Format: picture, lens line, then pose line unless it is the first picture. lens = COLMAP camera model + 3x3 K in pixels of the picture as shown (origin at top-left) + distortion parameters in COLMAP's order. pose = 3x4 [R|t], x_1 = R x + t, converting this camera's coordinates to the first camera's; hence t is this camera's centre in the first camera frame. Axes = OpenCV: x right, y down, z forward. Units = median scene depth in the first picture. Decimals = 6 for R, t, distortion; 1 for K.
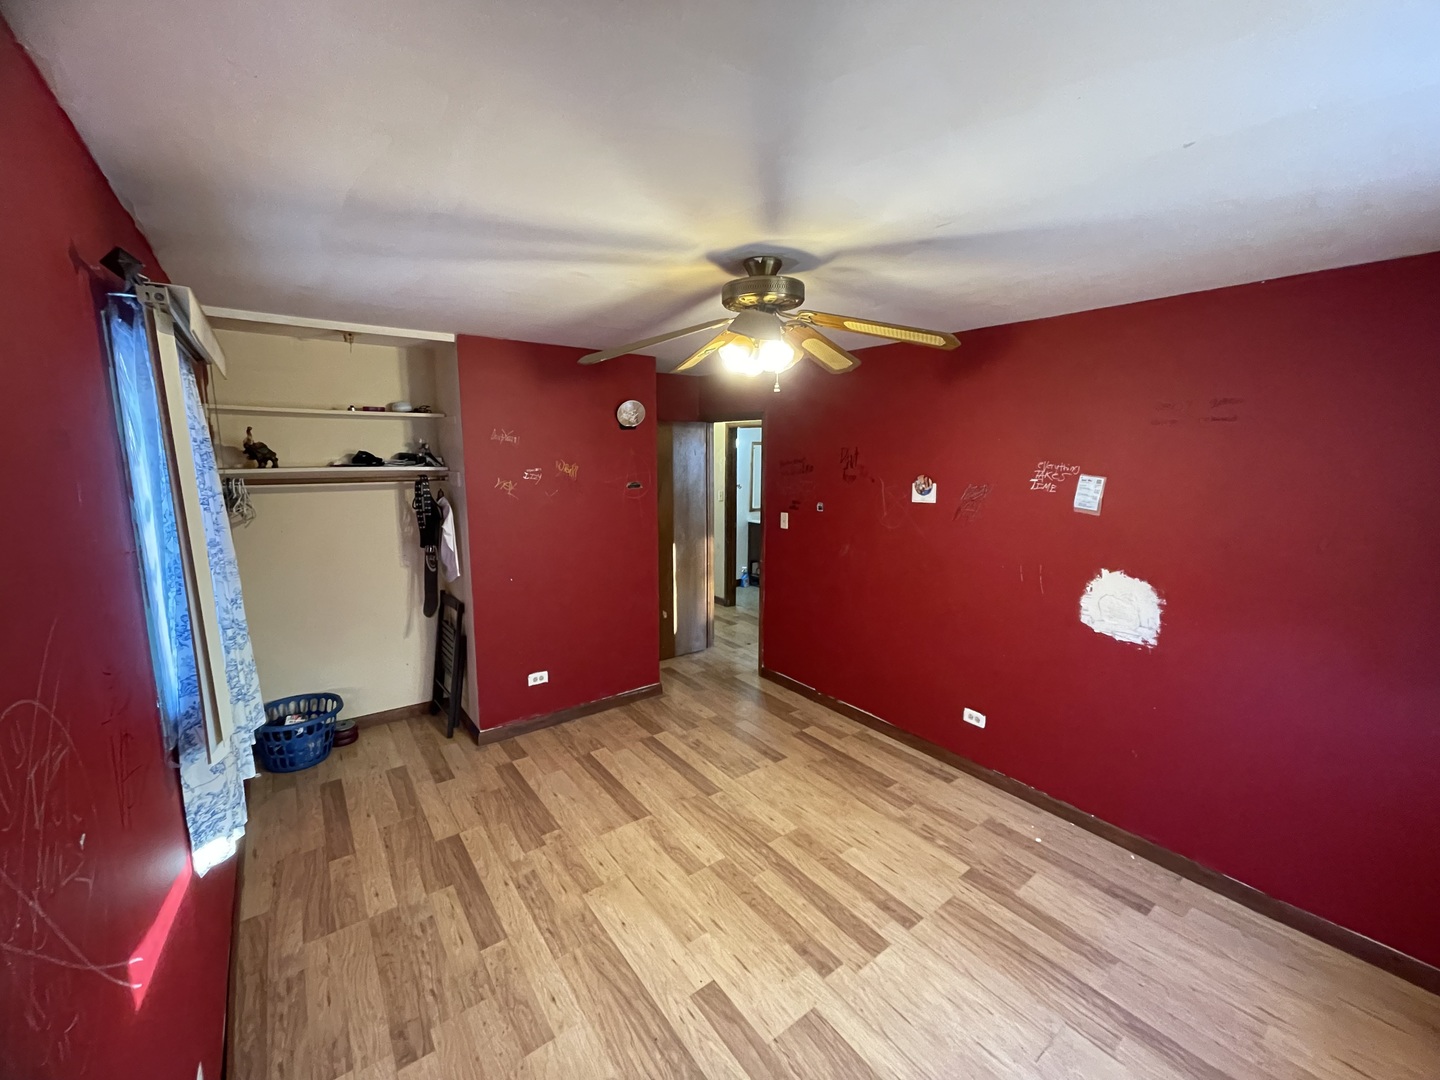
lens RADIAL K [[578.8, 0, 715.8], [0, 578.8, 541.7], [0, 0, 1]] dist [-0.000028, 0.000056]
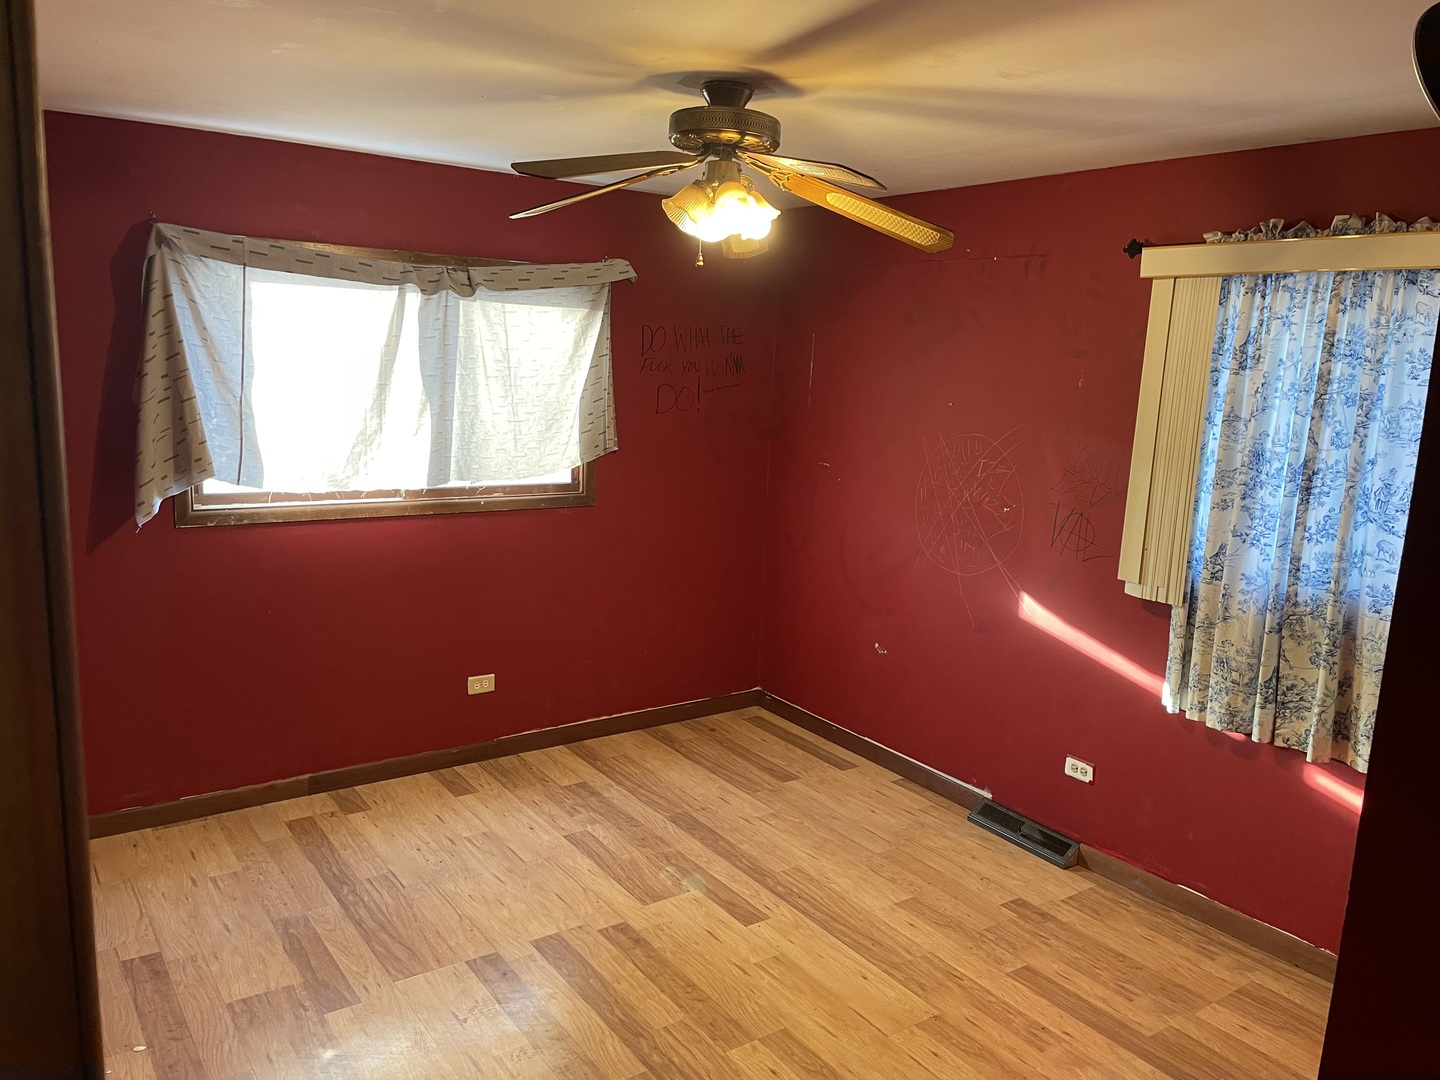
lens RADIAL K [[1073.9, 0, 723.1], [0, 1073.9, 540.8], [0, 0, 1]] dist [0.084381, -0.129252]
pose [[-0.998642, -0.049898, 0.015002, 0.034152], [-0.042247, 0.943940, 0.327402, -0.348679], [-0.030497, 0.326324, -0.944766, 2.231210]]
